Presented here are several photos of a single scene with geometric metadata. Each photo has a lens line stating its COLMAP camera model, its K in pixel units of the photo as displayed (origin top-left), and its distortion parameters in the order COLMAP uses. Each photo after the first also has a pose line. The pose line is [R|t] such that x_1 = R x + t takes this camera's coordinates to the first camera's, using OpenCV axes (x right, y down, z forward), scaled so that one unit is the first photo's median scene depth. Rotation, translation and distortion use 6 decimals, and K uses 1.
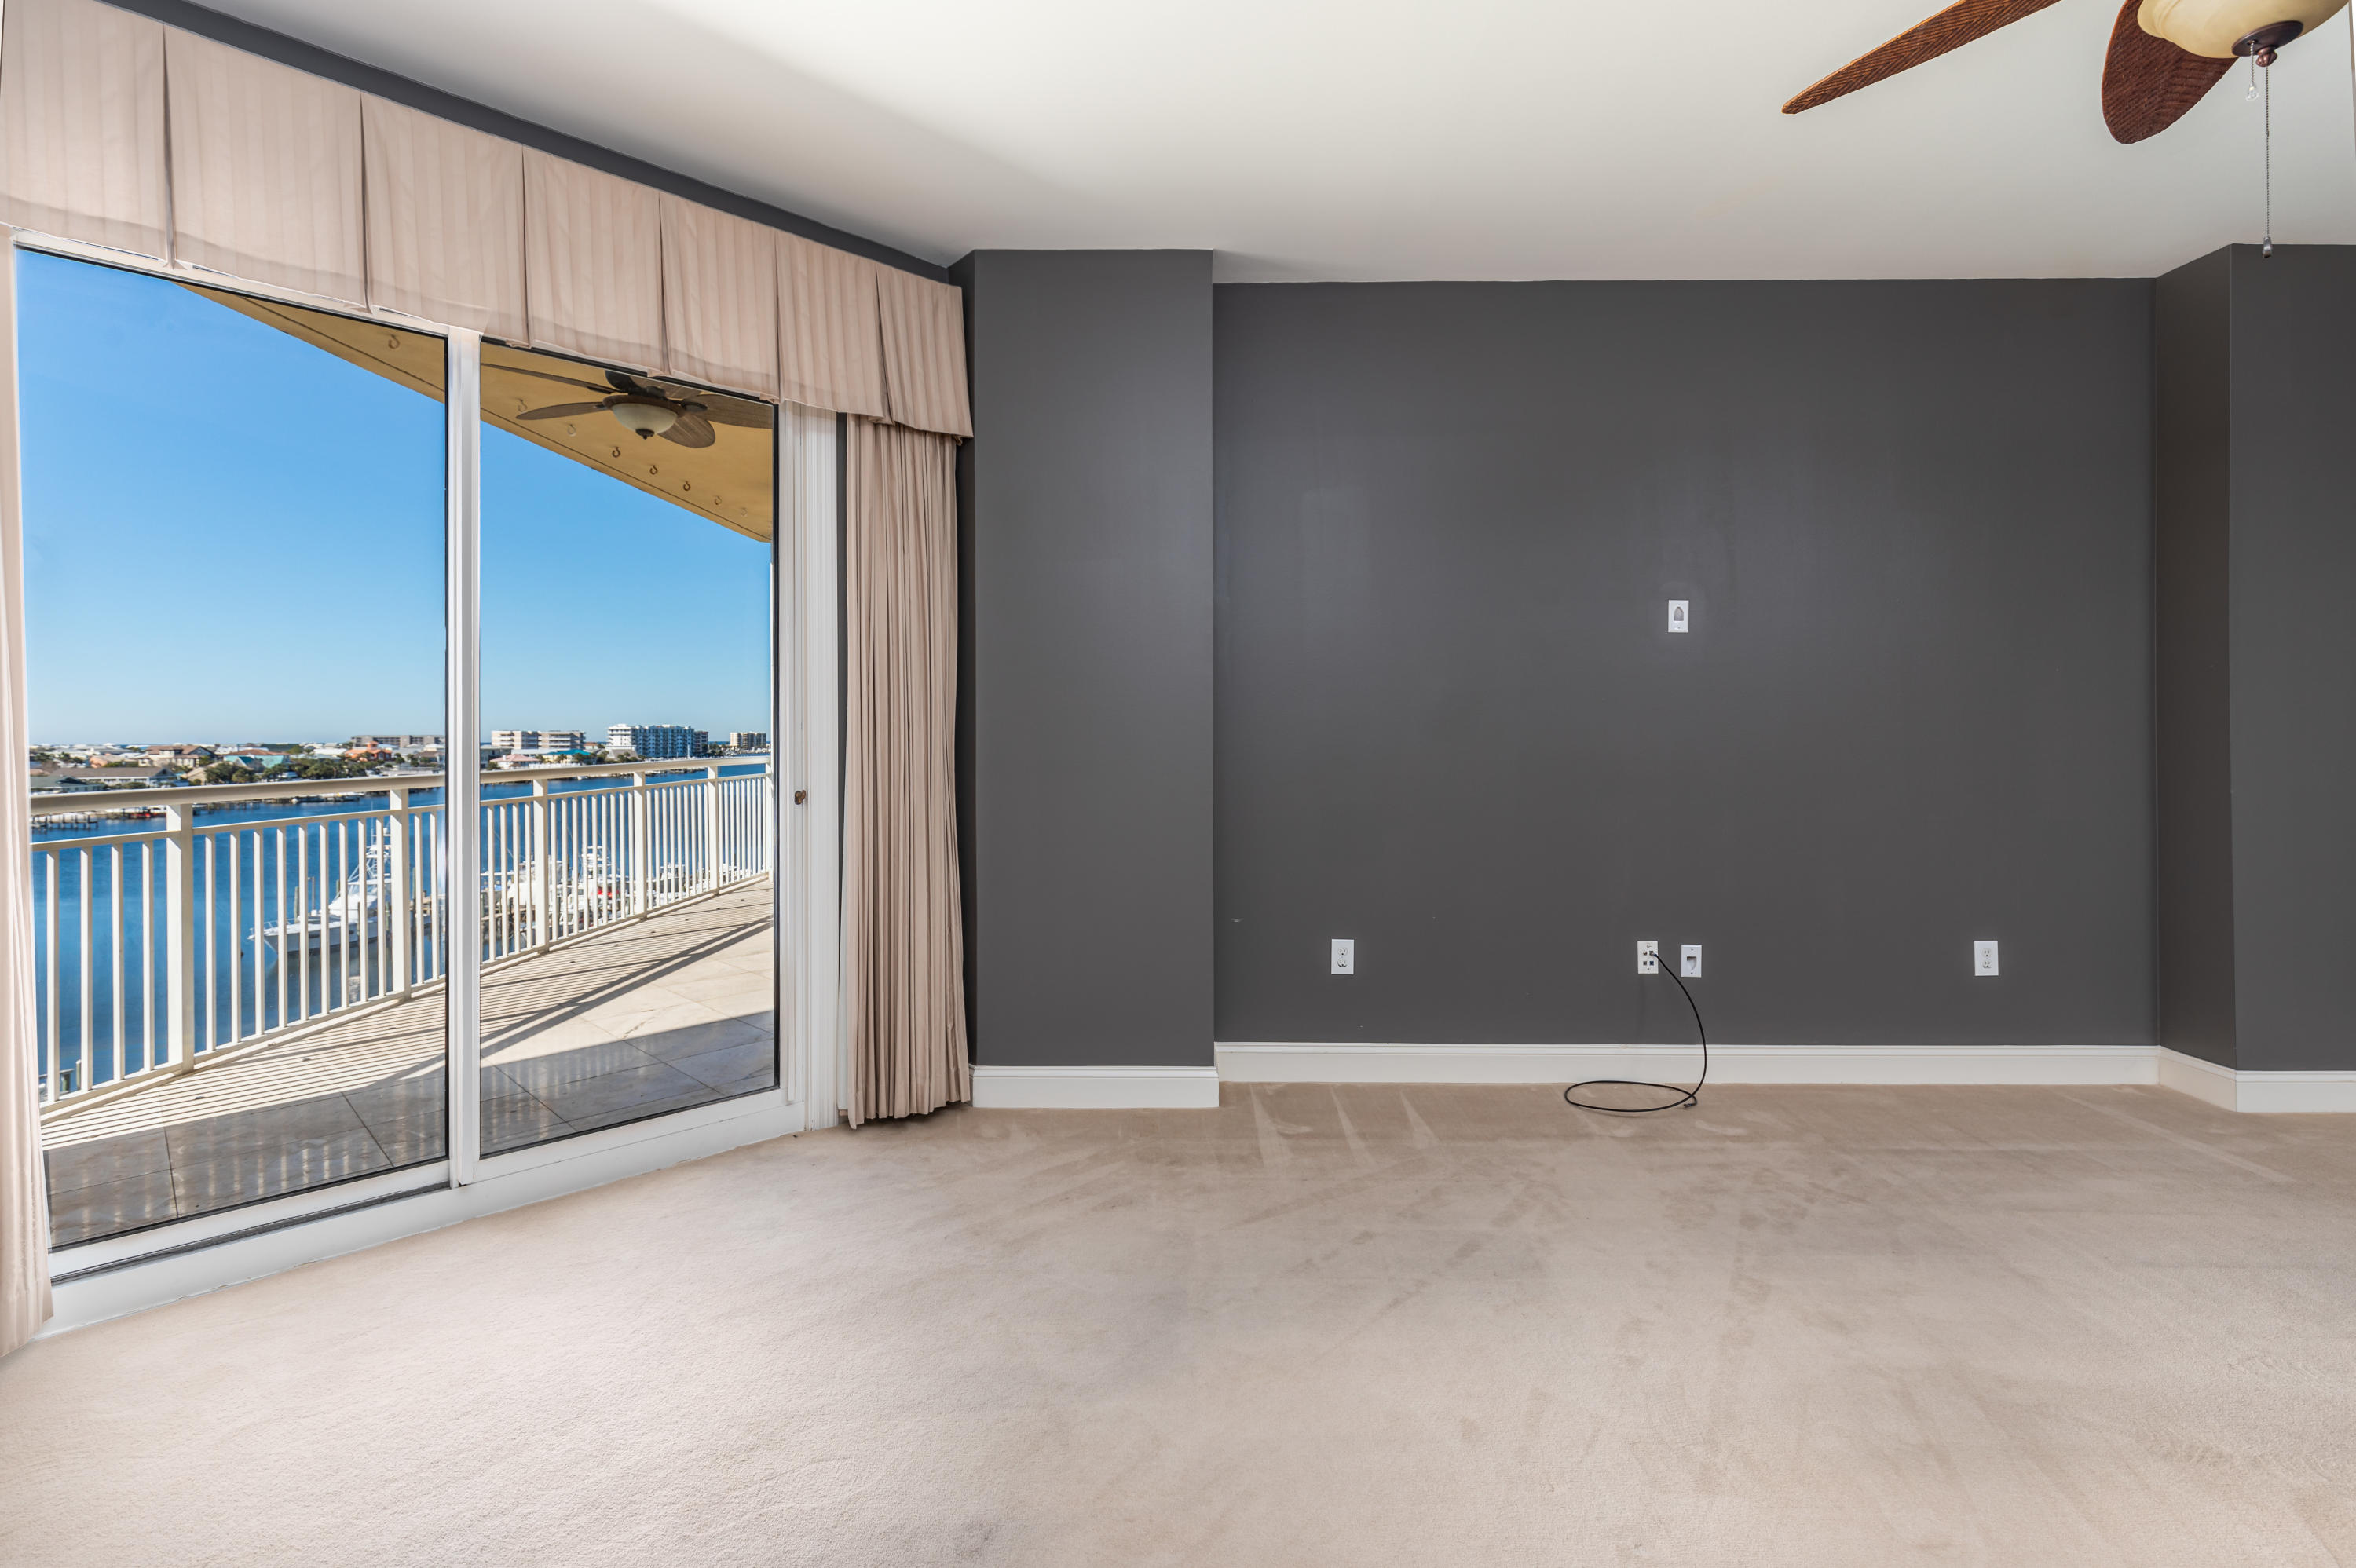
lens RADIAL K [[1068.0, 0, 1178.6], [0, 1068.0, 730.0], [0, 0, 1]] dist [0.027527, -0.000047]
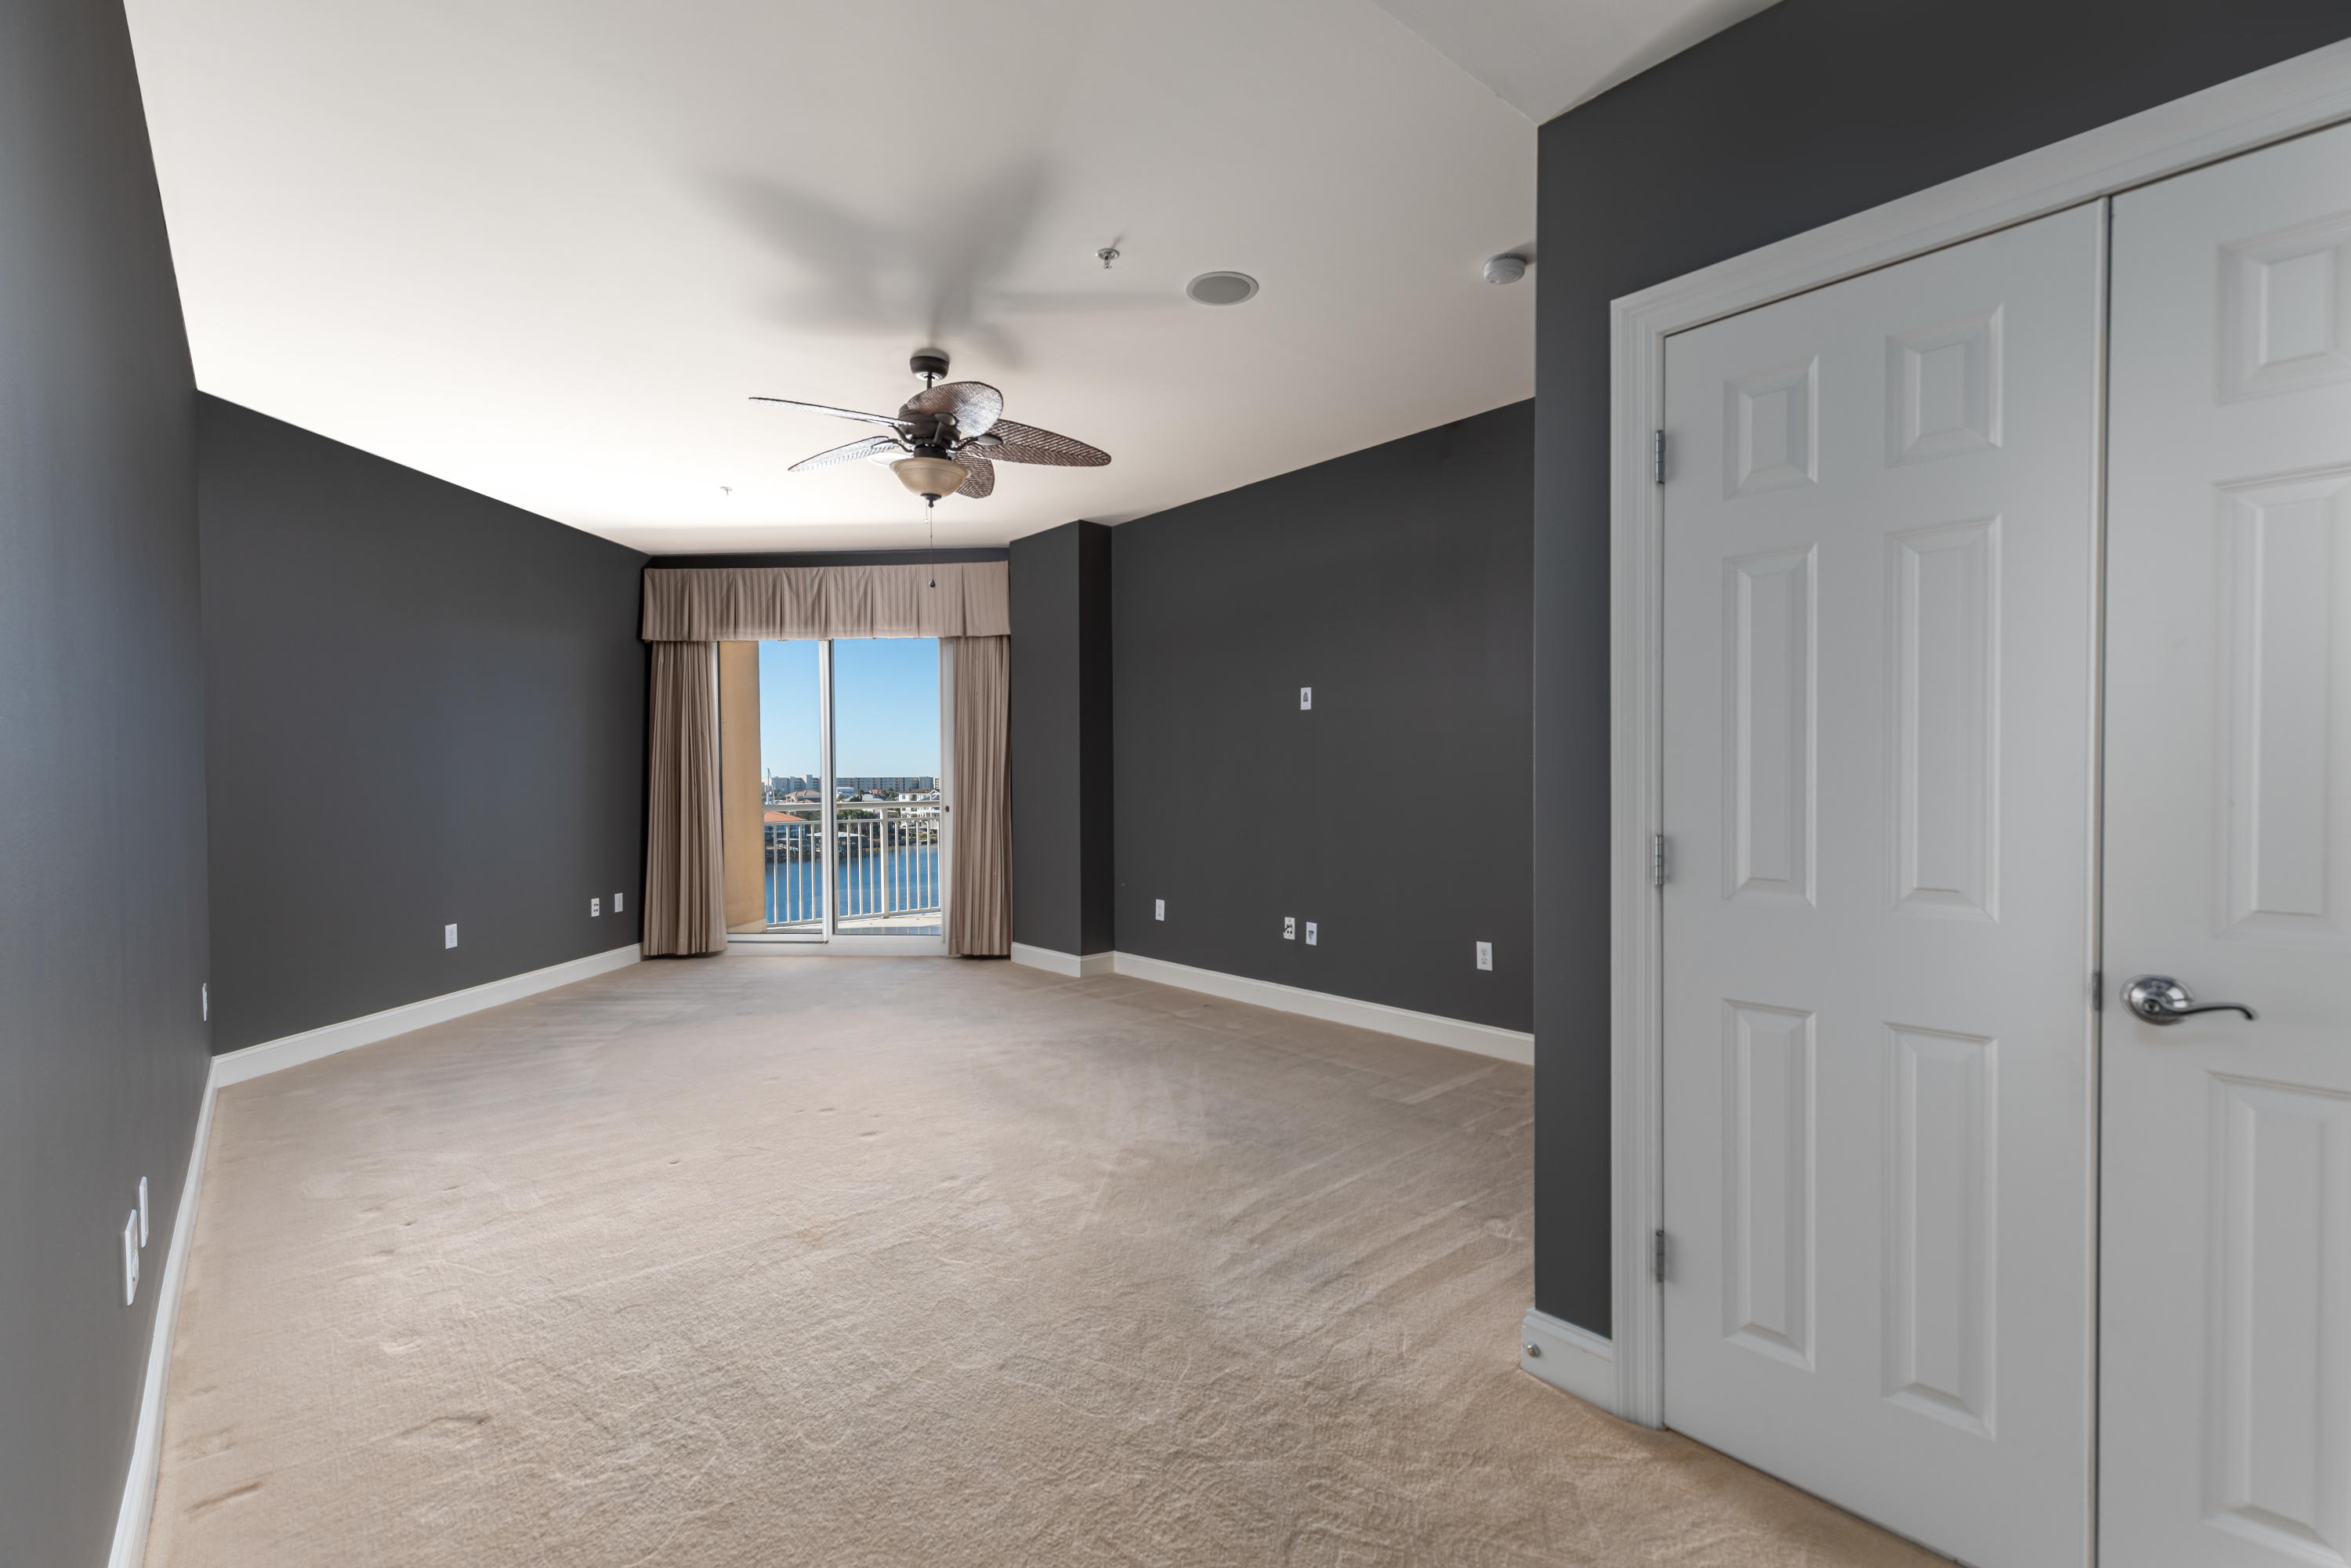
lens RADIAL K [[1057.0, 0, 1183.3], [0, 1057.0, 797.0], [0, 0, 1]] dist [0.006355, -0.000201]
pose [[0.657703, 0.012048, -0.753181, 1.525547], [0.016172, 0.999416, 0.030109, -0.019286], [0.753104, -0.031983, 0.657124, -0.077886]]
